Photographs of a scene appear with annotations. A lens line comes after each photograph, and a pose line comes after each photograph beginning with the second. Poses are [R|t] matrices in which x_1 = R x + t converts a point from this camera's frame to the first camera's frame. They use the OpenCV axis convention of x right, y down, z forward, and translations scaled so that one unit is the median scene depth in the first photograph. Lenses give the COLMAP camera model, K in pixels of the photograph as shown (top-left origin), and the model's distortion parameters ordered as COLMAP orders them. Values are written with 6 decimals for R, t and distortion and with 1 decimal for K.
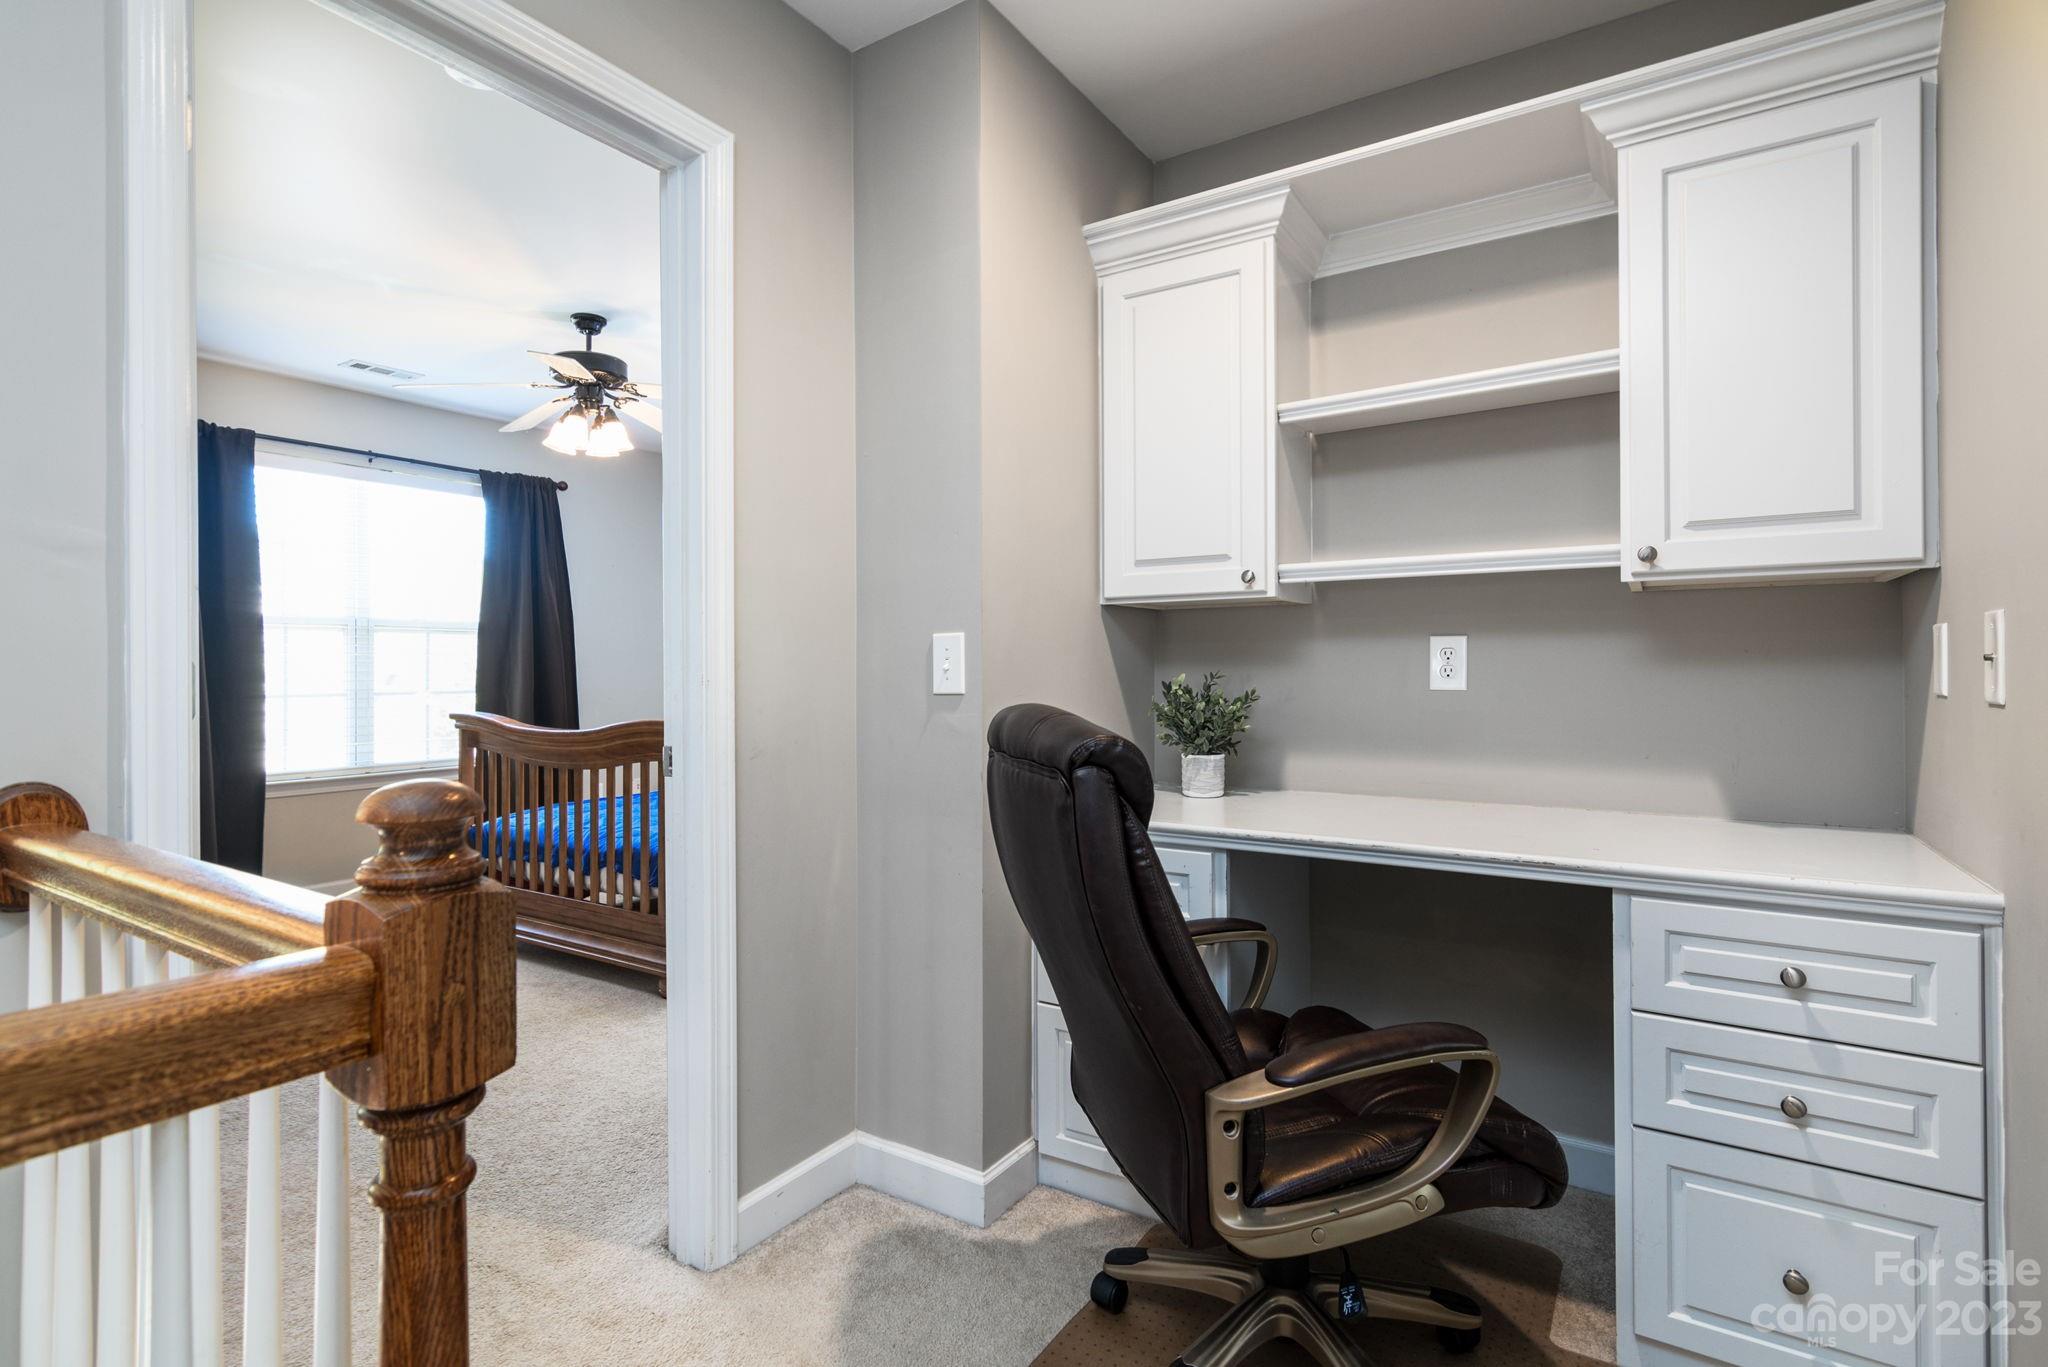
lens RADIAL K [[985.5, 0, 1015.7], [0, 985.5, 675.2], [0, 0, 1]] dist [-0.003568, 0.000670]
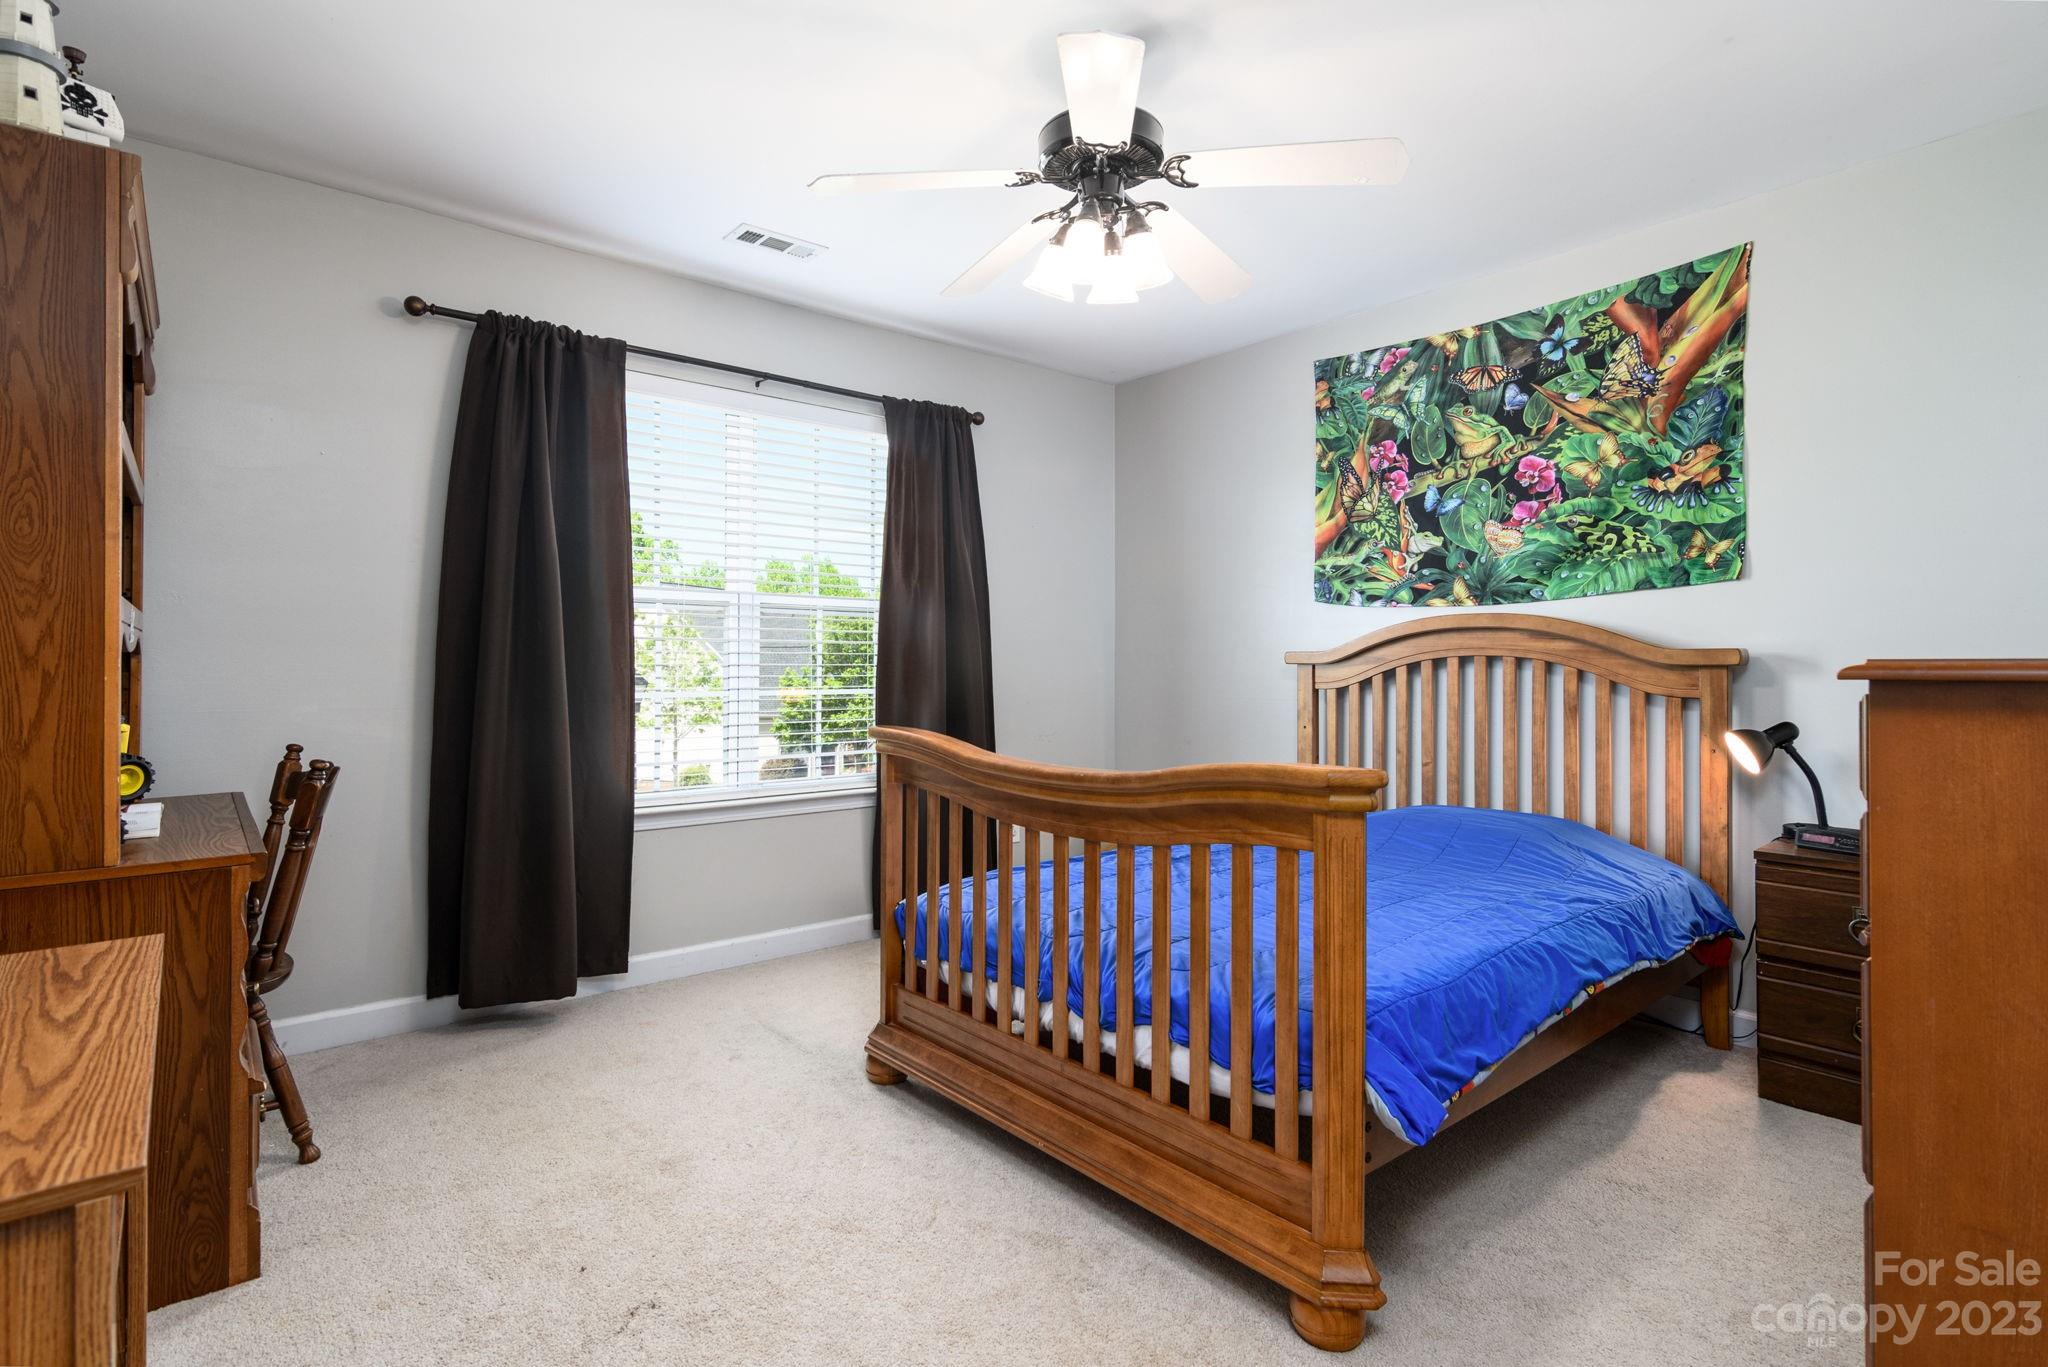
lens RADIAL K [[992.5, 0, 1021.5], [0, 992.5, 667.0], [0, 0, 1]] dist [0.002575, 0.001014]
pose [[0.955250, 0.007153, -0.295713, -0.285952], [-0.007968, 0.999967, -0.001549, -0.001666], [0.295692, 0.003836, 0.955276, 0.402729]]
